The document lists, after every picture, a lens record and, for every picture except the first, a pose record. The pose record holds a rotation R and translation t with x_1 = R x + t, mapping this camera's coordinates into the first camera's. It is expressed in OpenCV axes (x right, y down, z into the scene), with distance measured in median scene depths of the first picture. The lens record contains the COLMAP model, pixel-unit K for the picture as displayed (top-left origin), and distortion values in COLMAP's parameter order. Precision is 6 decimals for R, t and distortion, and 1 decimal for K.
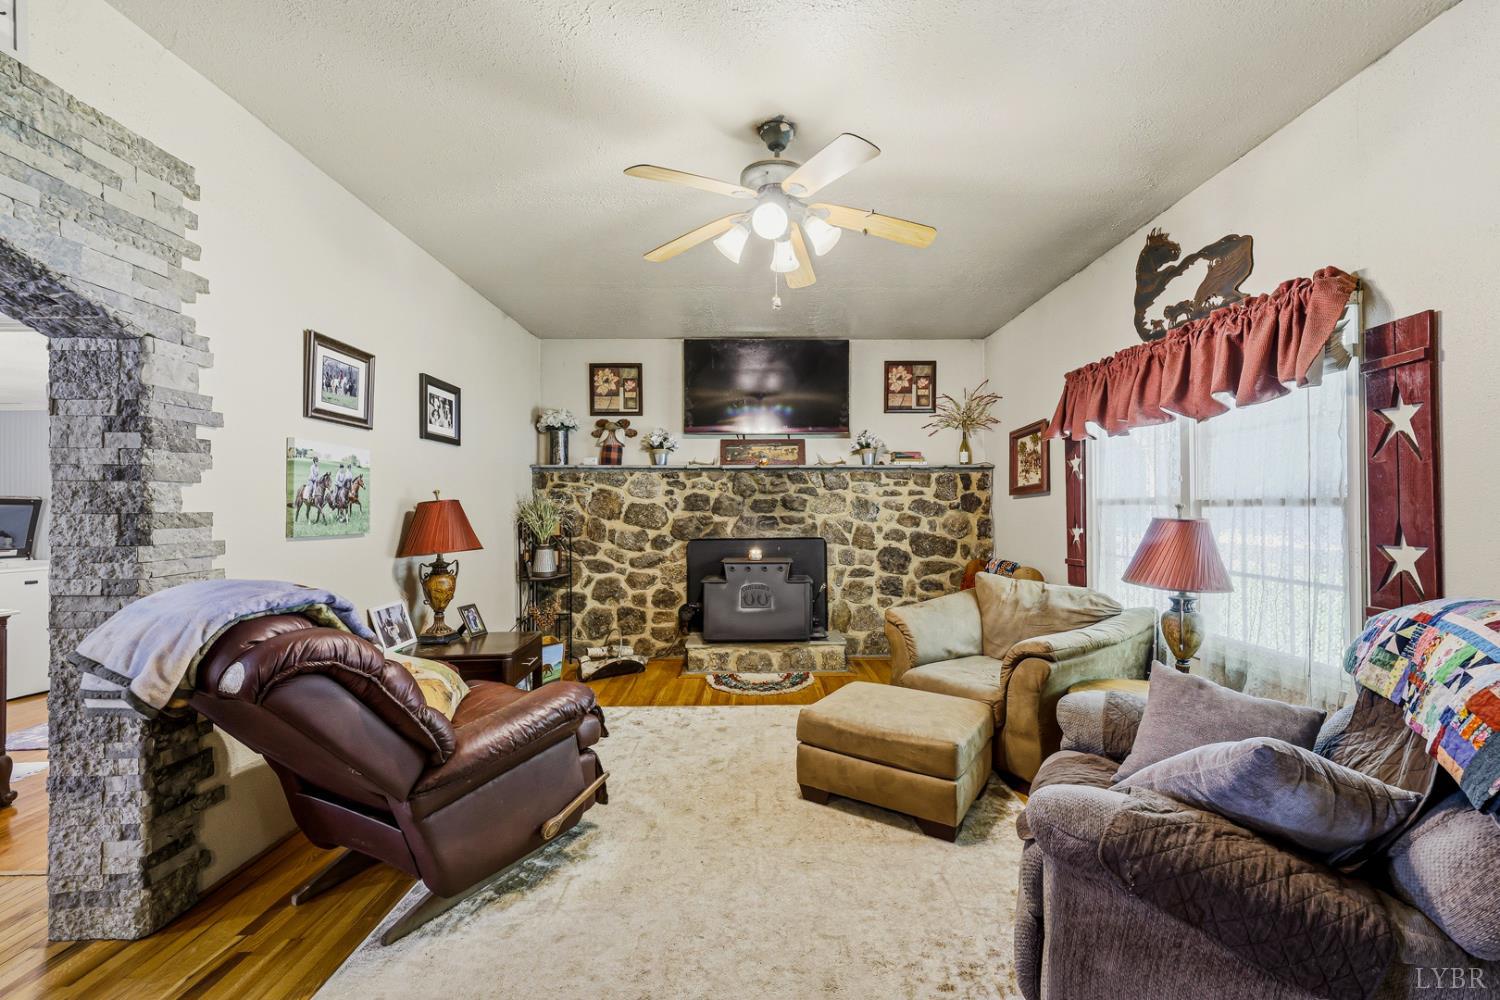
lens RADIAL K [[597.4, 0, 747.5], [0, 597.4, 510.2], [0, 0, 1]] dist [0.001918, 0.000119]
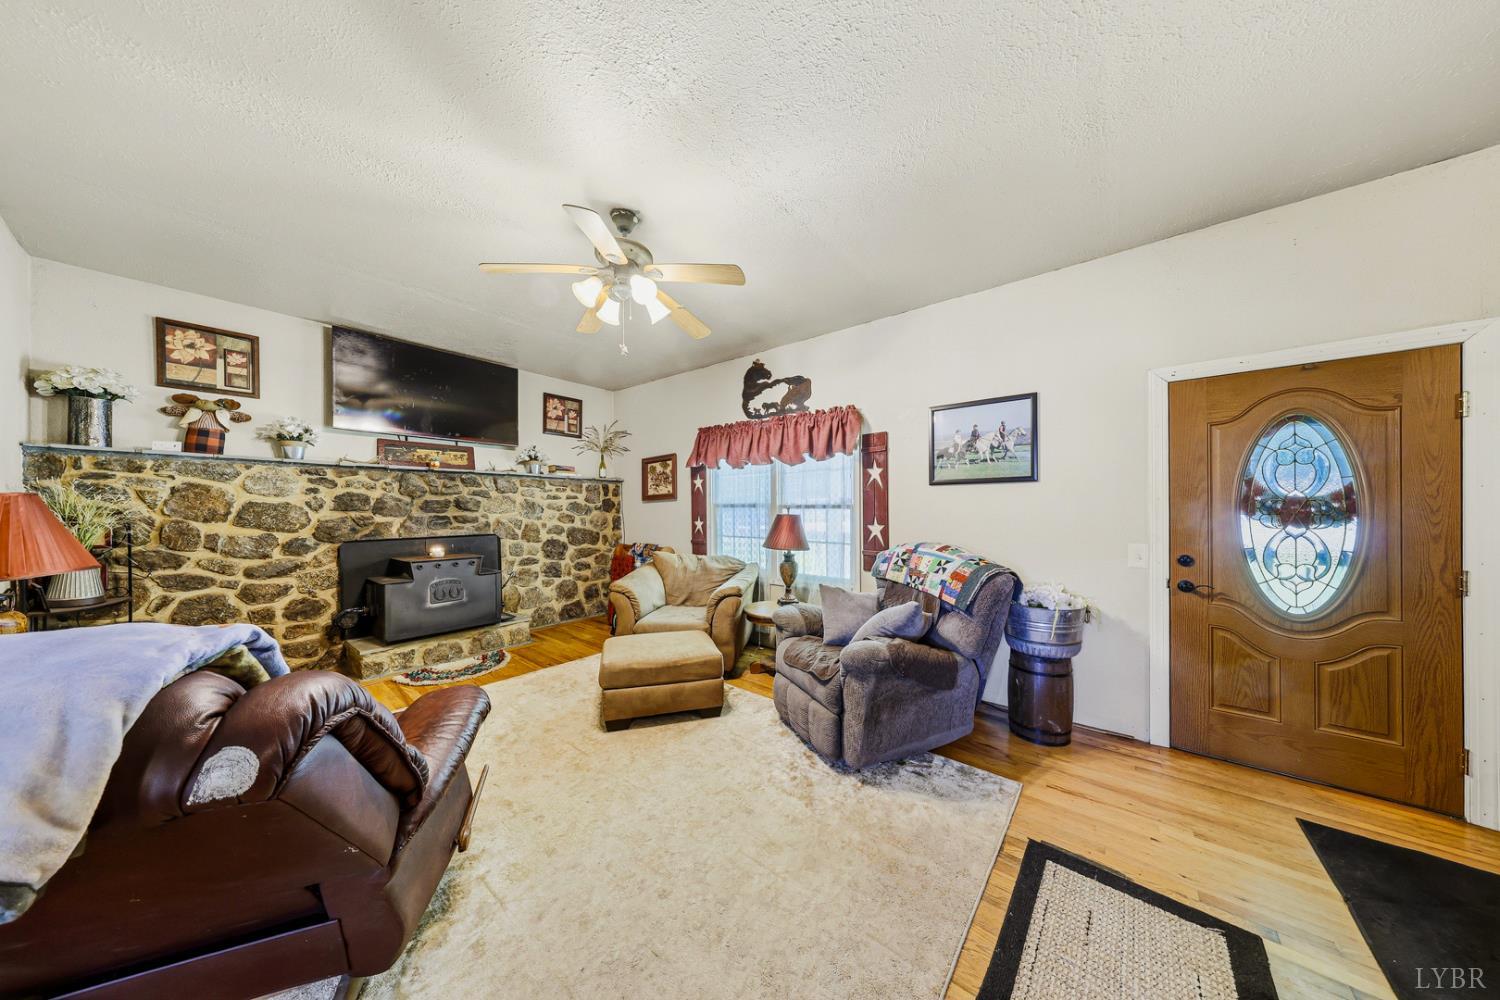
lens RADIAL K [[439.4, 0, 749.3], [0, 439.4, 513.7], [0, 0, 1]] dist [-0.000326, -0.000046]
pose [[0.652395, -0.004999, 0.757862, -0.201698], [-0.000095, 0.999978, 0.006678, 0.000633], [-0.757879, -0.004429, 0.652380, 0.067541]]
